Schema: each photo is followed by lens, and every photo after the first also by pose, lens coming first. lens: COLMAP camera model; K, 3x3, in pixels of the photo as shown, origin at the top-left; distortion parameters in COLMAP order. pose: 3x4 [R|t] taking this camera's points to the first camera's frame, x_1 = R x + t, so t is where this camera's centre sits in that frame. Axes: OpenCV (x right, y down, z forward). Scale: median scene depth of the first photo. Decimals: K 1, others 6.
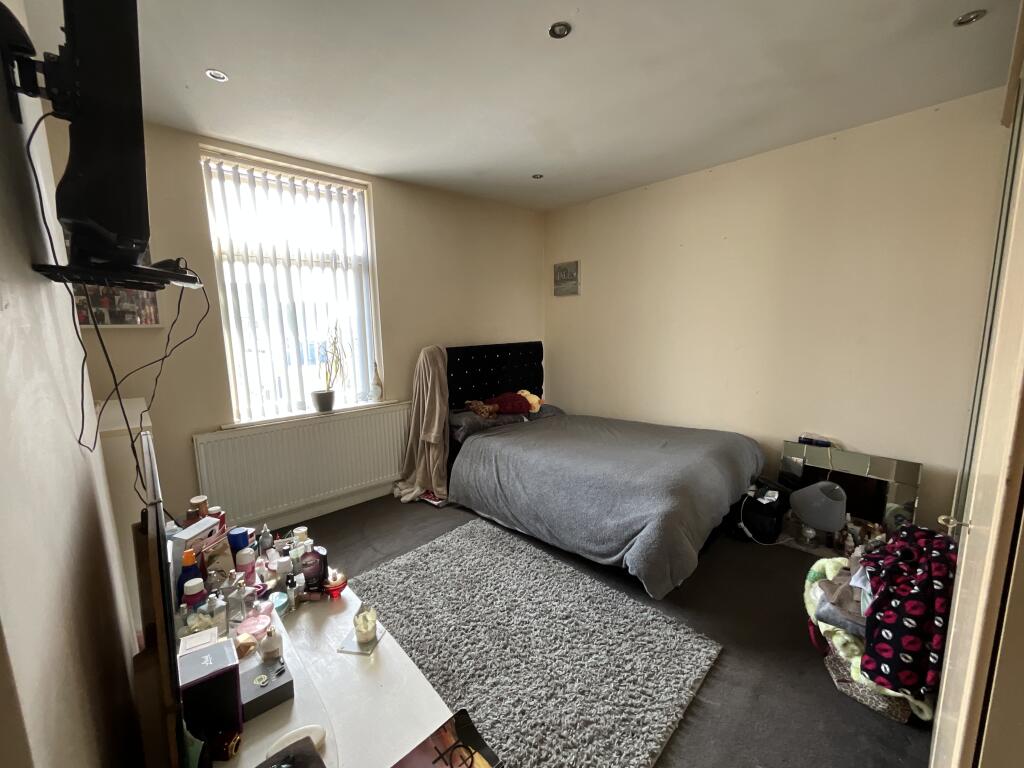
lens RADIAL K [[417.5, 0, 512.0], [0, 417.5, 384.0], [0, 0, 1]] dist [-0.016125, 0.012591]
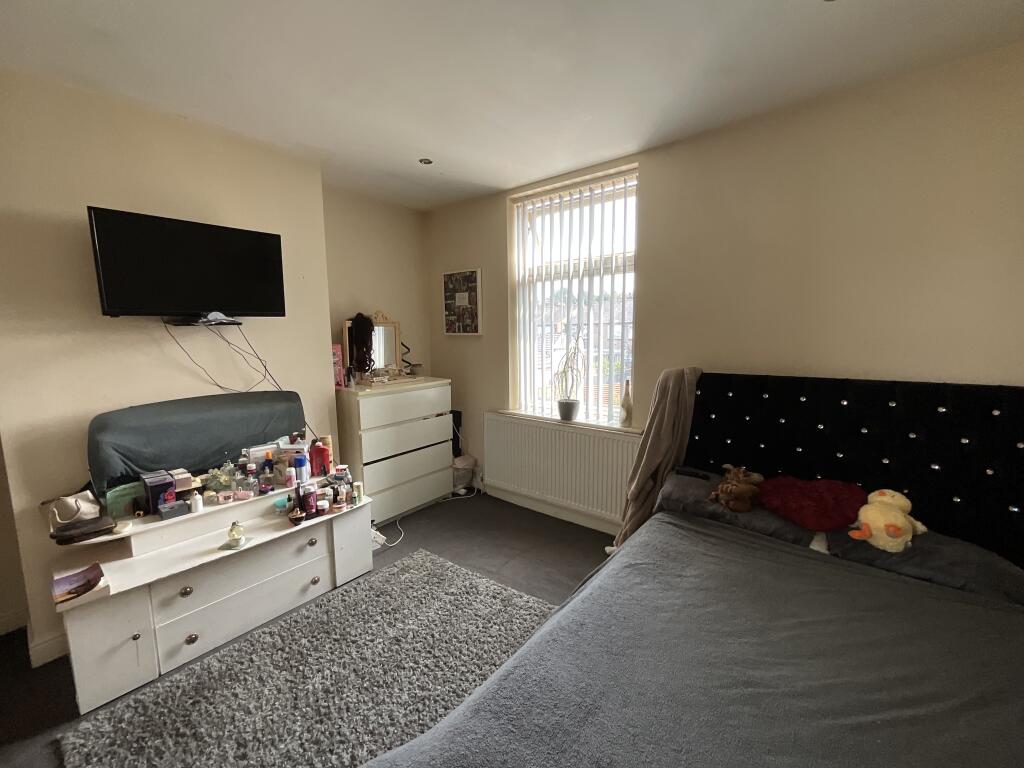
lens RADIAL K [[417.5, 0, 512.0], [0, 417.5, 384.0], [0, 0, 1]] dist [-0.016125, 0.012591]
pose [[0.138650, 0.139013, -0.980536, 0.517210], [-0.135416, 0.983461, 0.120279, -0.126211], [0.981040, 0.116104, 0.155182, 0.718811]]
